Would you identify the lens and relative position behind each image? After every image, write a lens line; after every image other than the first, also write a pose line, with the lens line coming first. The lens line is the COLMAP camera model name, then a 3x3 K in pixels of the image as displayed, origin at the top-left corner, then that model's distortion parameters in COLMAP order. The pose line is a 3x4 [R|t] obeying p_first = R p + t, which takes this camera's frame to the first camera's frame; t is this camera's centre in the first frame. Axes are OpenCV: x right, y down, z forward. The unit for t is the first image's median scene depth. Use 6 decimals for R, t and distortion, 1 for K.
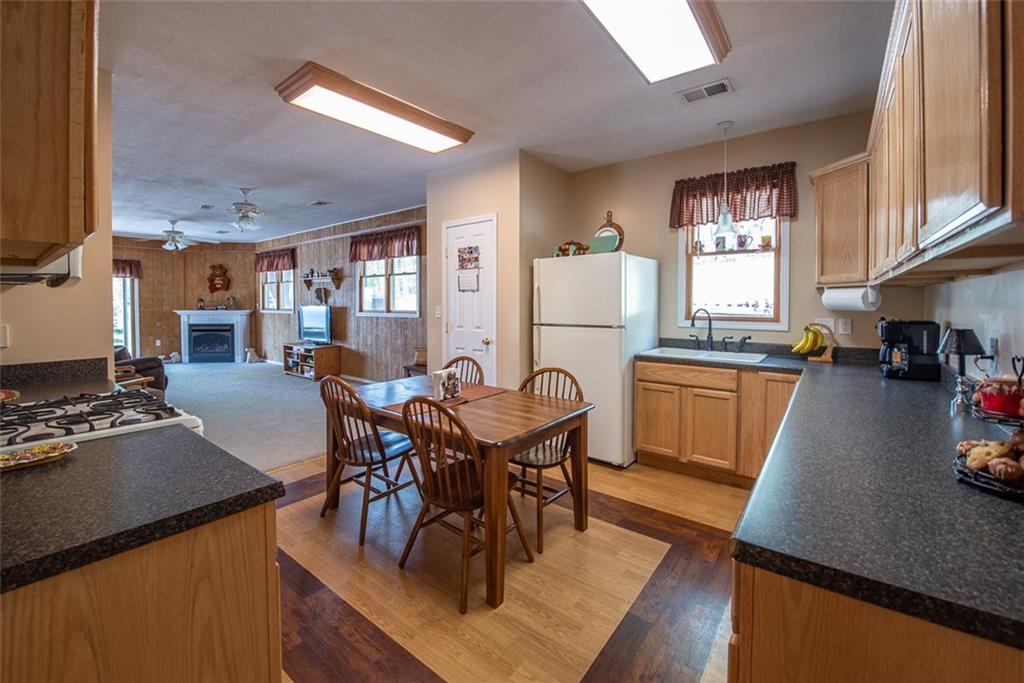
lens RADIAL K [[421.9, 0, 511.8], [0, 421.9, 307.9], [0, 0, 1]] dist [-0.004780, -0.002261]
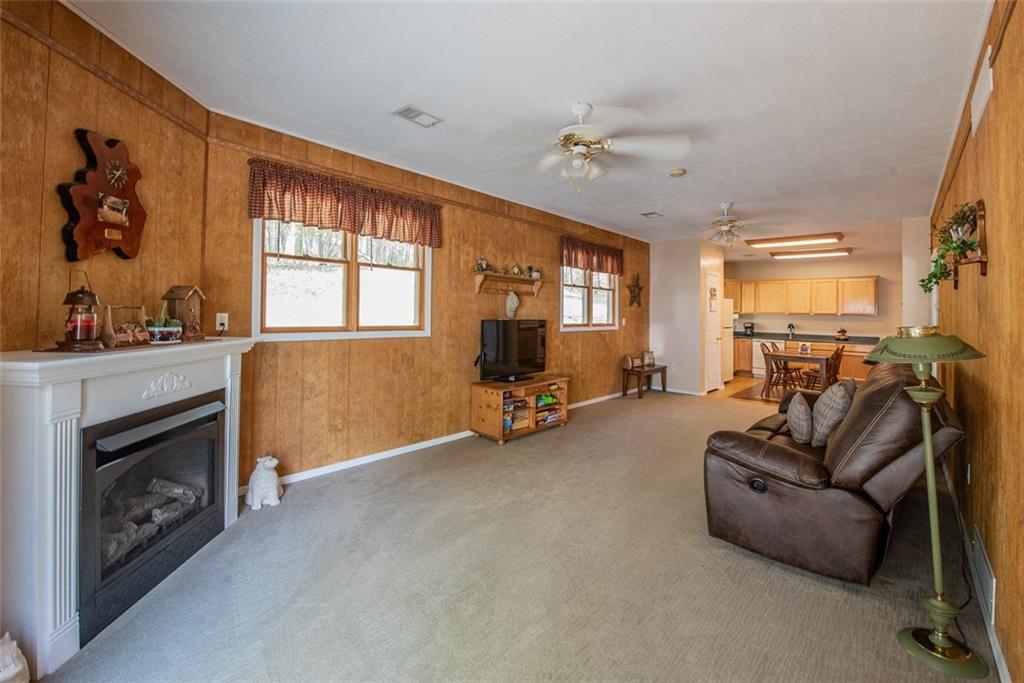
lens RADIAL K [[421.9, 0, 524.7], [0, 421.9, 303.2], [0, 0, 1]] dist [-0.004780, -0.002261]
pose [[0.065255, 0.022713, 0.997610, -0.936347], [-0.008783, 0.999715, -0.022186, -0.013942], [-0.997830, -0.007314, 0.065436, 0.798988]]
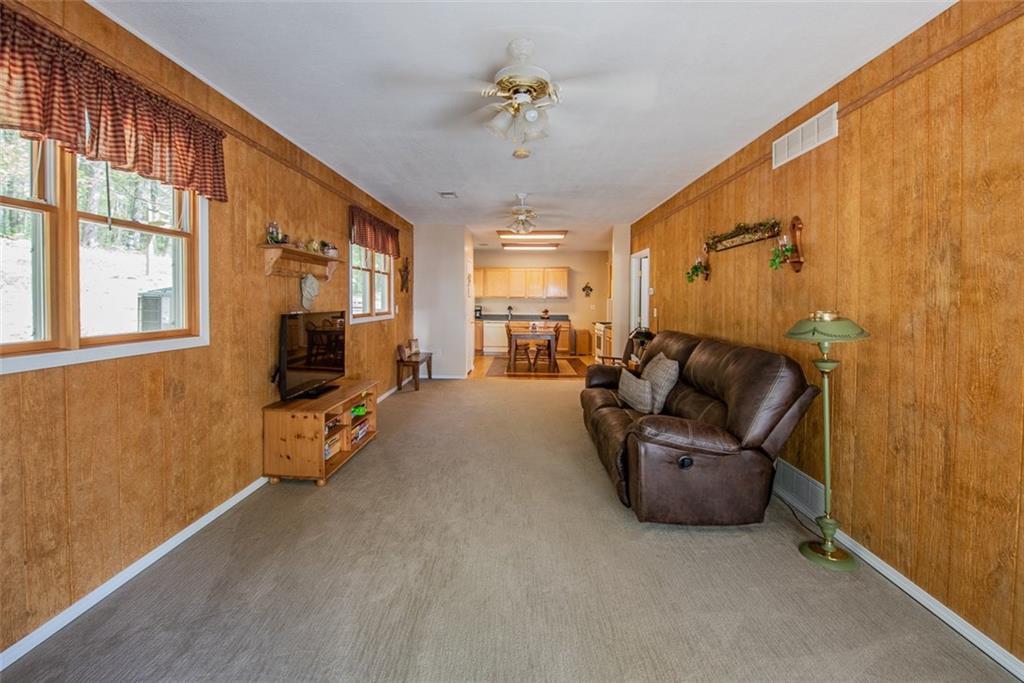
lens RADIAL K [[421.9, 0, 493.9], [0, 421.9, 301.8], [0, 0, 1]] dist [-0.004780, -0.002261]
pose [[-0.563083, -0.007267, 0.826368, -0.820499], [0.003564, 0.999931, 0.011222, -0.018652], [-0.826392, 0.009264, -0.563018, 0.936161]]
